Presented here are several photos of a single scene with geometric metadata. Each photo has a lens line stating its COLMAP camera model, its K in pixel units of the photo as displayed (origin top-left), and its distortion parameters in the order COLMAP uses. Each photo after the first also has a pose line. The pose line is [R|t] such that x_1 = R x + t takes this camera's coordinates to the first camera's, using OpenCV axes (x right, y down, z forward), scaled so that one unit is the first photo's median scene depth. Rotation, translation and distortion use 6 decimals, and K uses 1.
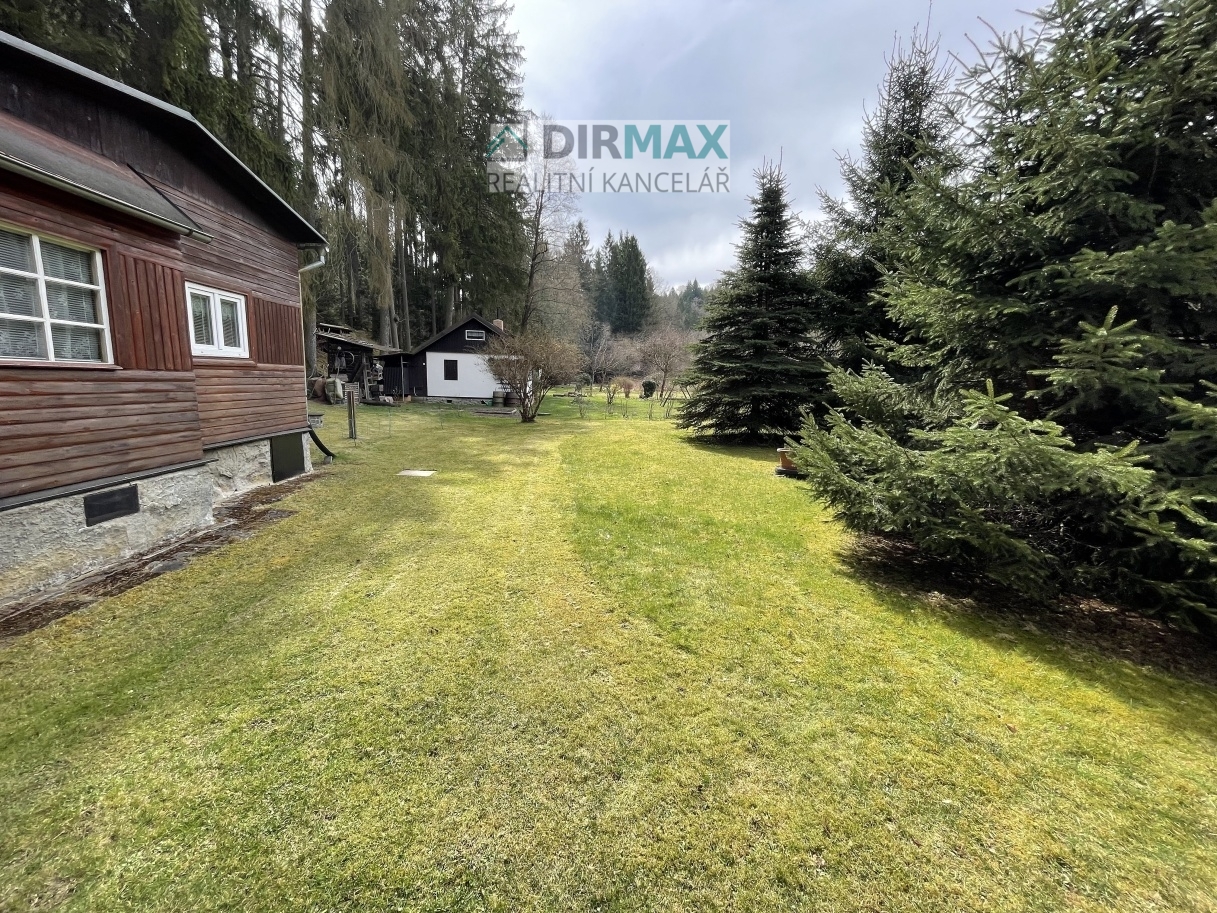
lens RADIAL K [[490.6, 0, 610.7], [0, 490.6, 455.5], [0, 0, 1]] dist [-0.002285, -0.000440]
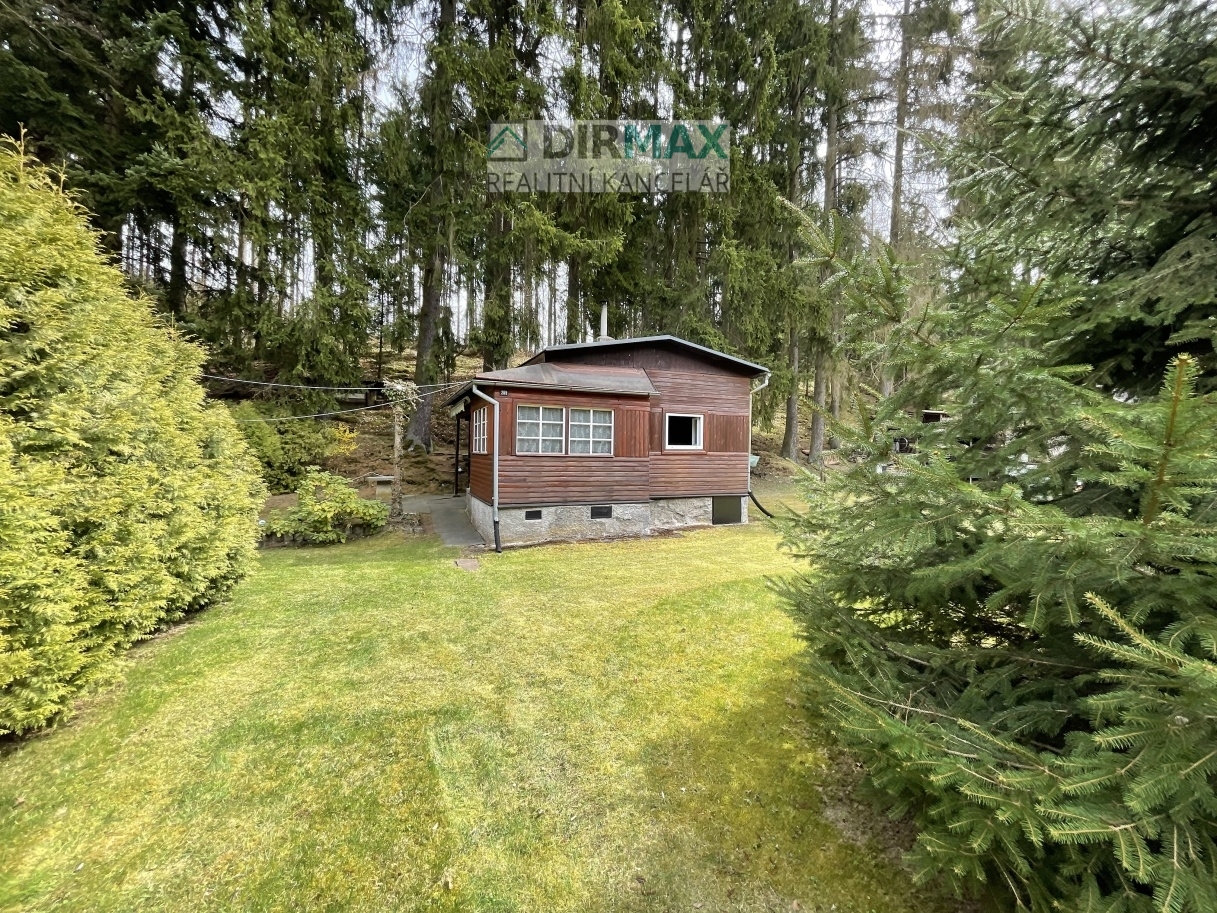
lens RADIAL K [[490.6, 0, 609.7], [0, 490.6, 452.6], [0, 0, 1]] dist [-0.002285, -0.000440]
pose [[0.352623, -0.020618, -0.935538, 0.901767], [-0.142344, 0.986941, -0.075403, -0.009679], [0.924876, 0.159757, 0.345083, 0.108969]]
